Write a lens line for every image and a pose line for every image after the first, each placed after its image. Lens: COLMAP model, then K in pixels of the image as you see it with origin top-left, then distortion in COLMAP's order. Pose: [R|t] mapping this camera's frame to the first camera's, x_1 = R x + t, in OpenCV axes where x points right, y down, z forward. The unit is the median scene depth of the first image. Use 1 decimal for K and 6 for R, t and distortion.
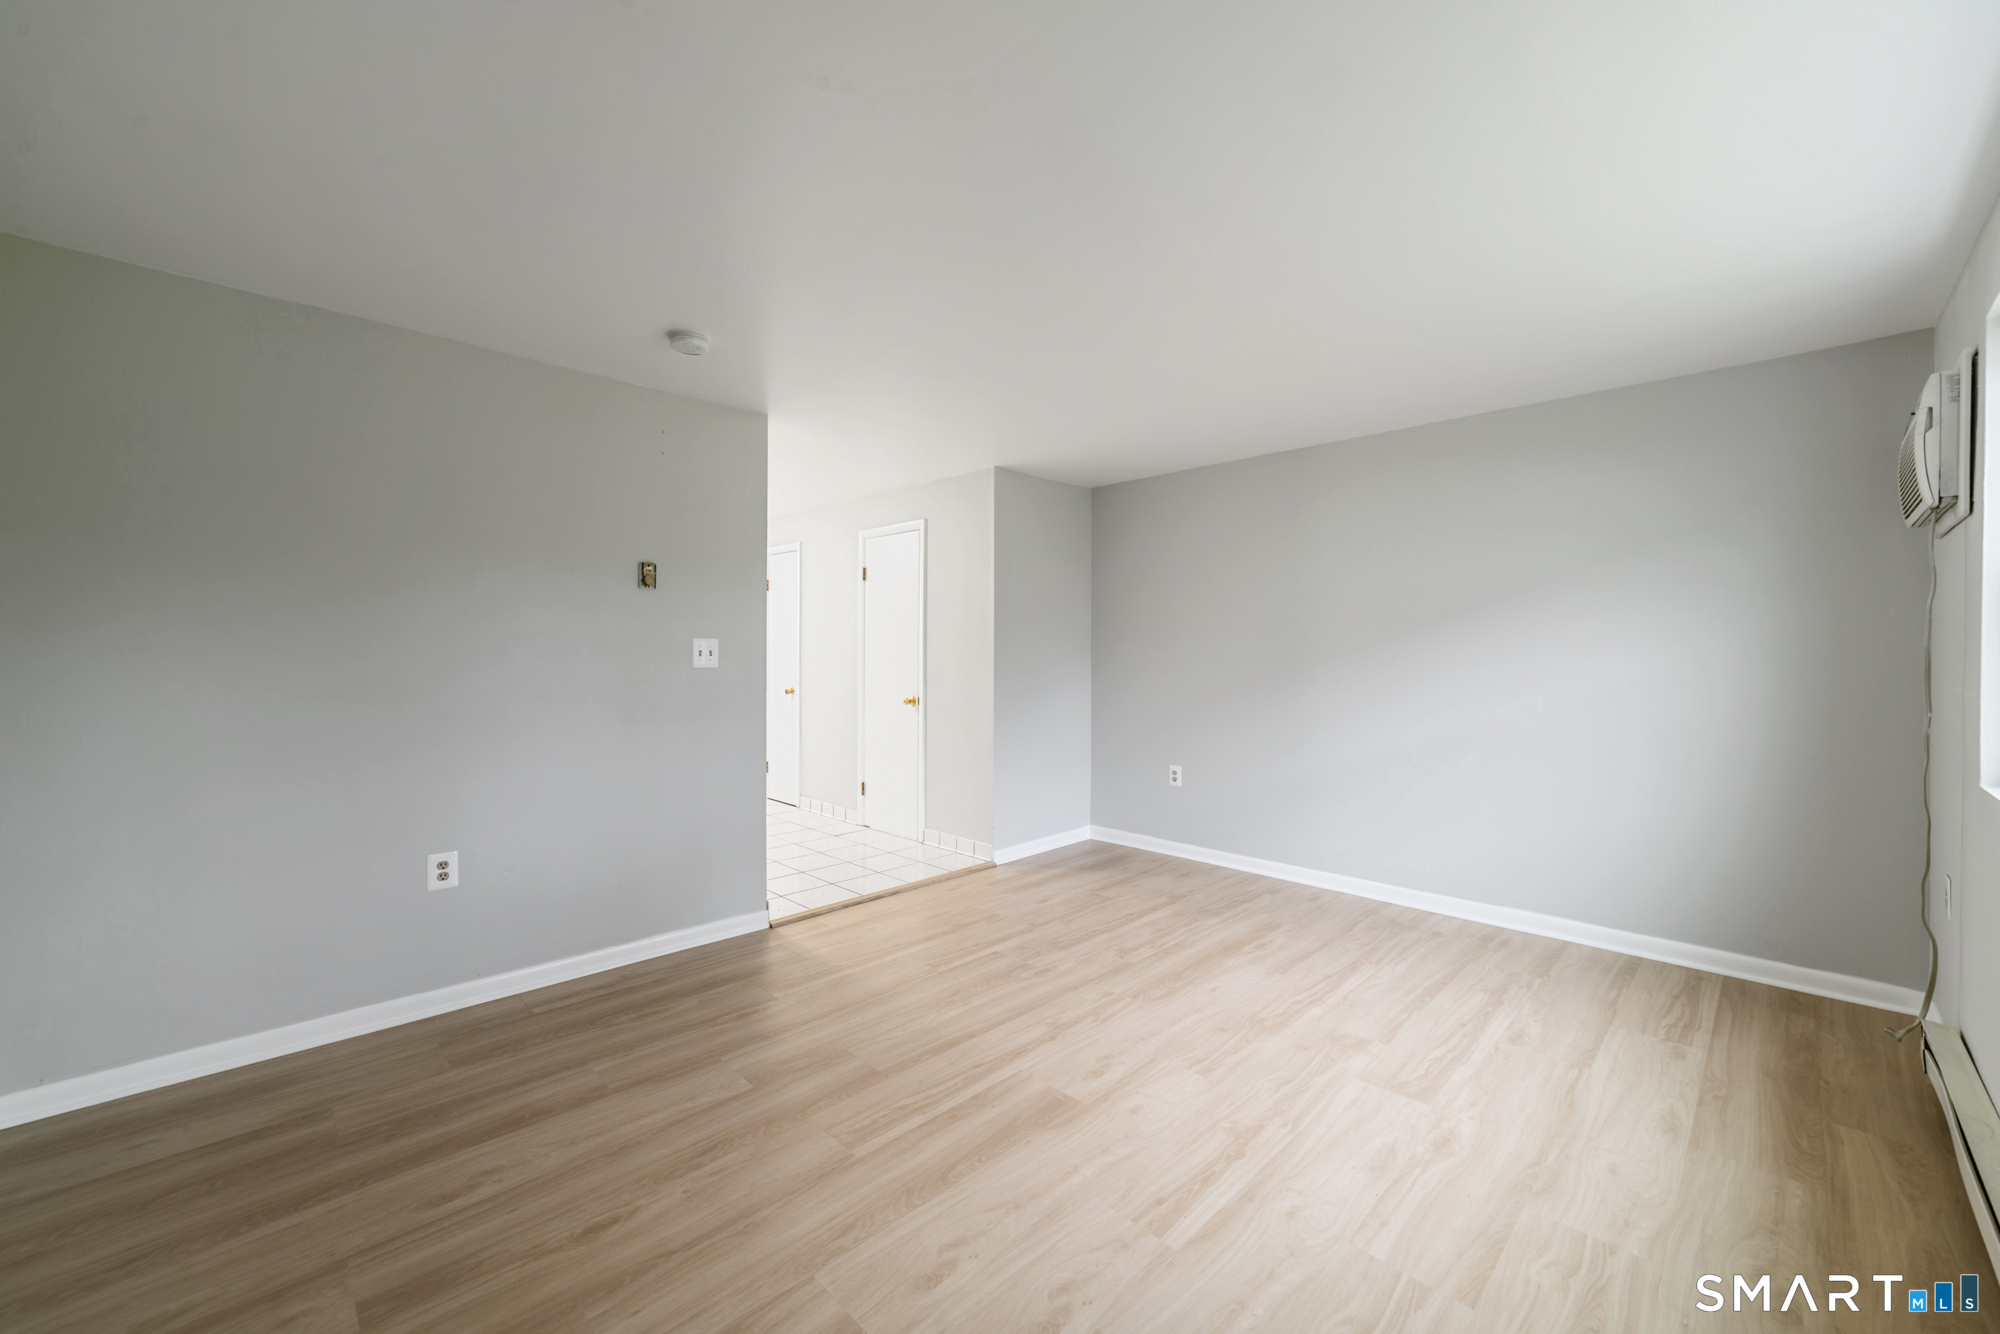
lens RADIAL K [[787.0, 0, 998.8], [0, 787.0, 652.4], [0, 0, 1]] dist [-0.000849, 0.001175]
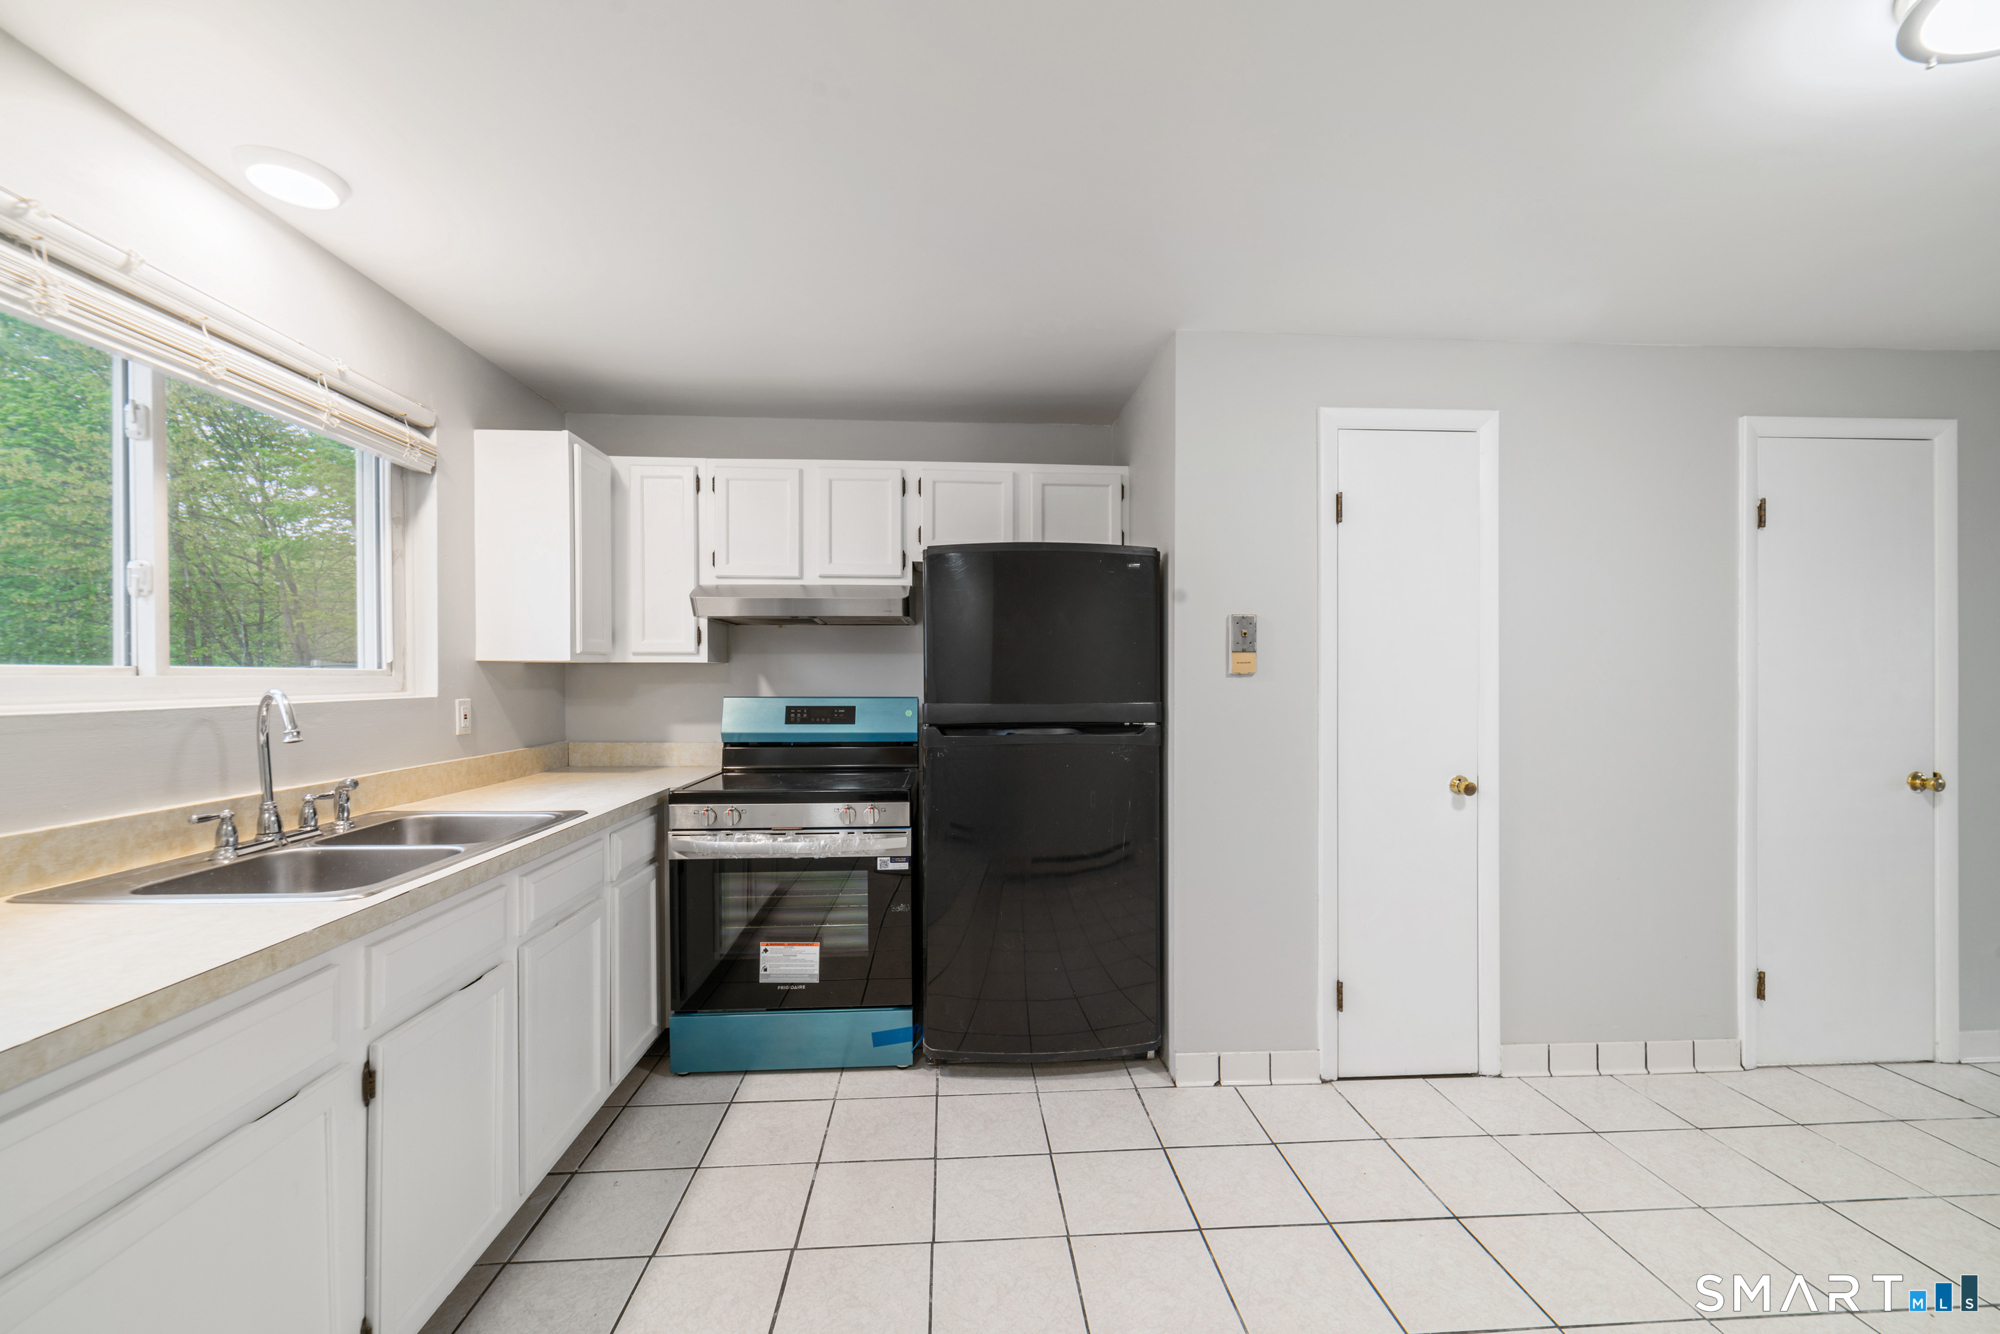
lens RADIAL K [[787.0, 0, 996.9], [0, 787.0, 686.9], [0, 0, 1]] dist [-0.000849, 0.001175]
pose [[0.648388, -0.010692, 0.761235, -2.083741], [0.002222, 0.999924, 0.012151, -0.018836], [-0.761307, -0.006187, 0.648362, 2.699517]]
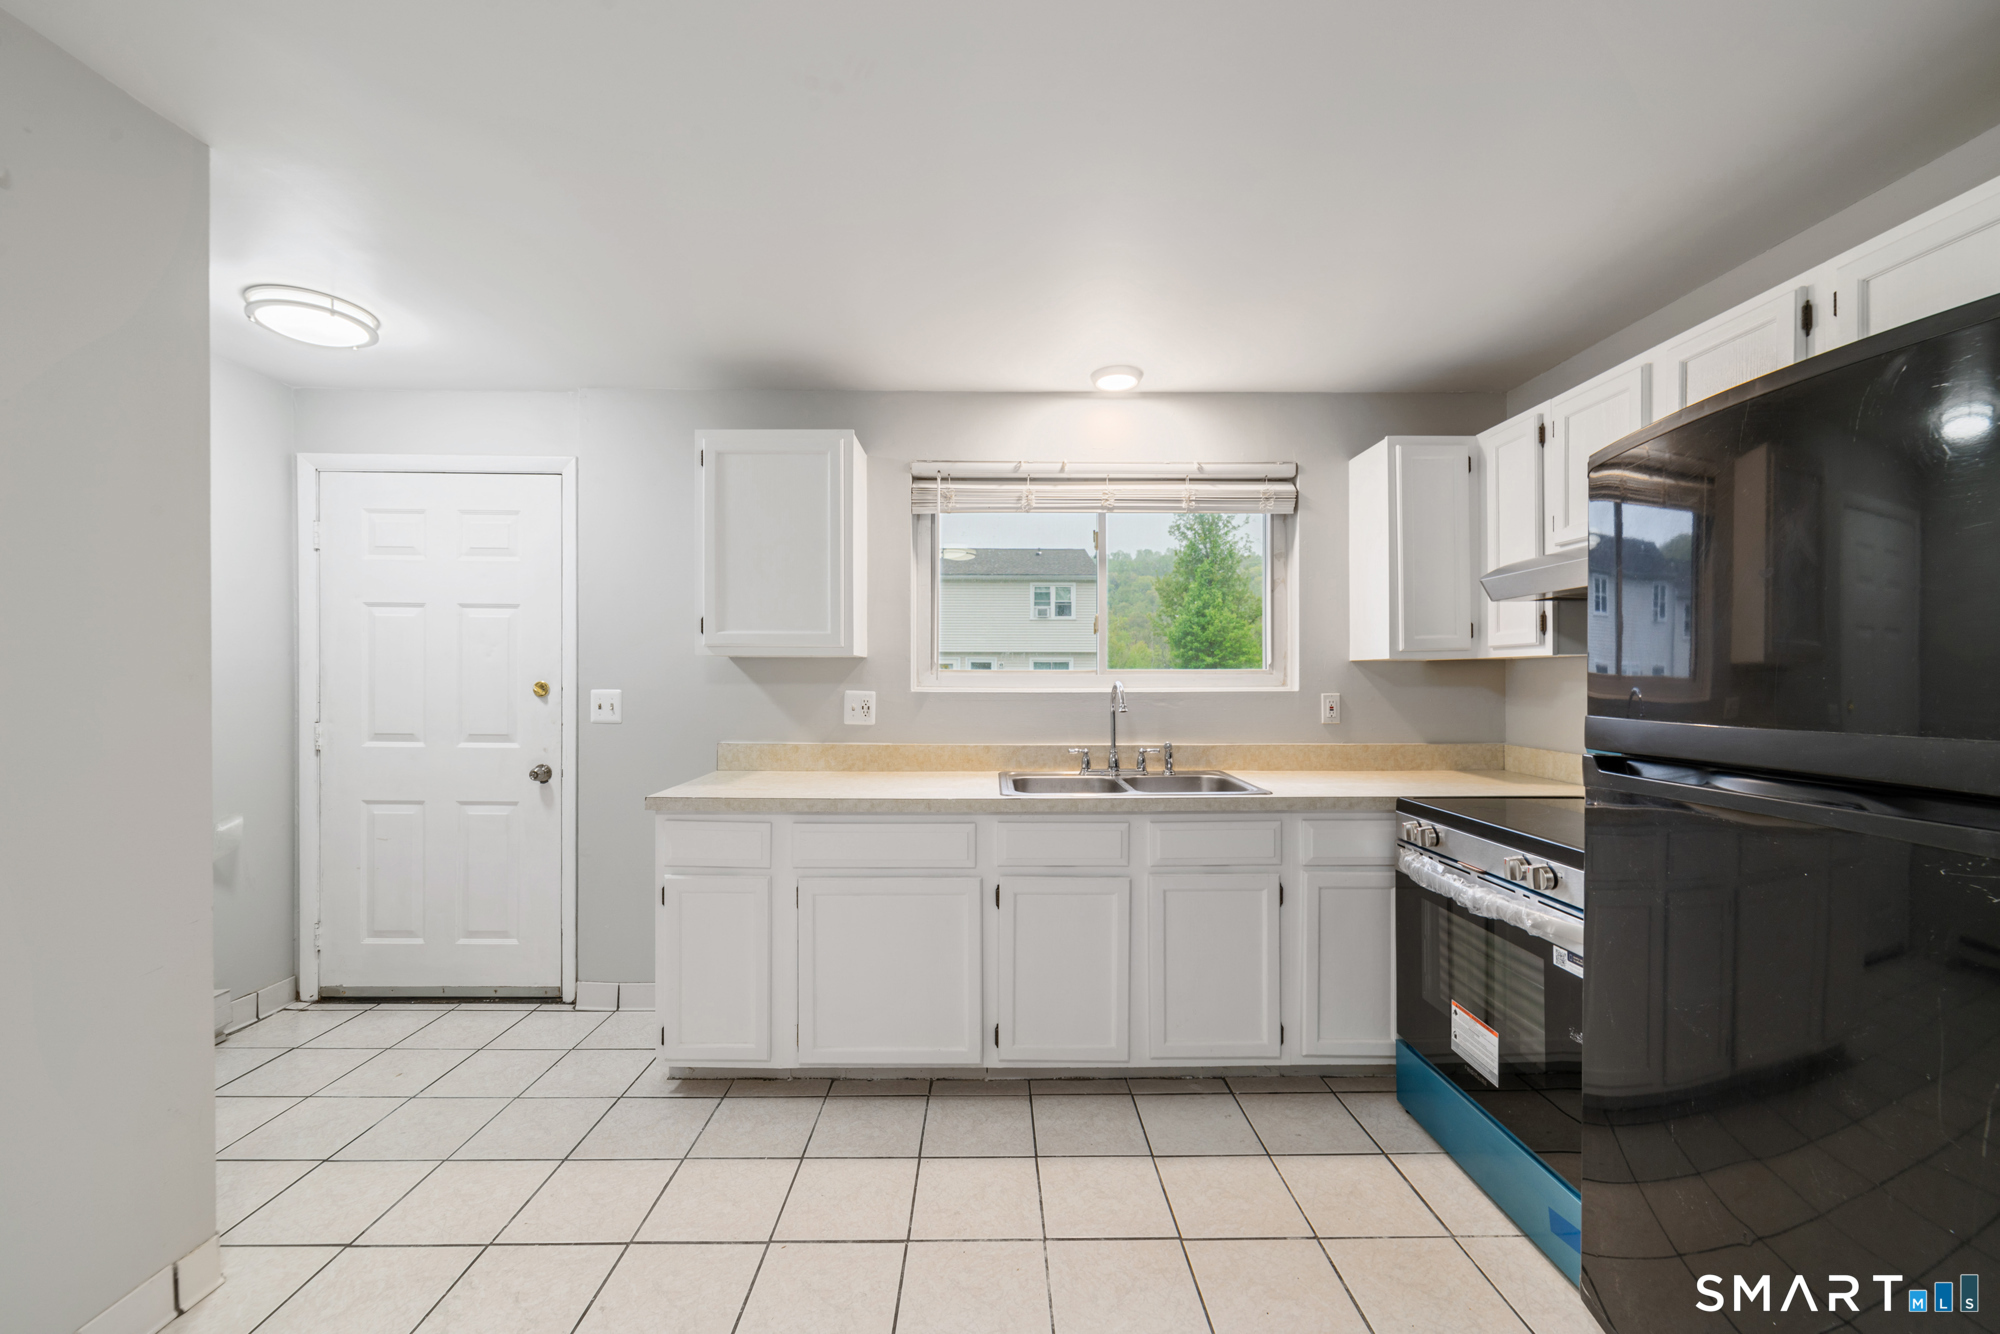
lens RADIAL K [[787.0, 0, 1005.0], [0, 787.0, 680.1], [0, 0, 1]] dist [-0.000849, 0.001175]
pose [[0.730222, -0.001216, -0.683209, -1.185892], [0.001576, 0.999999, -0.000095, -0.012949], [0.683208, -0.001007, 0.730223, 2.659055]]
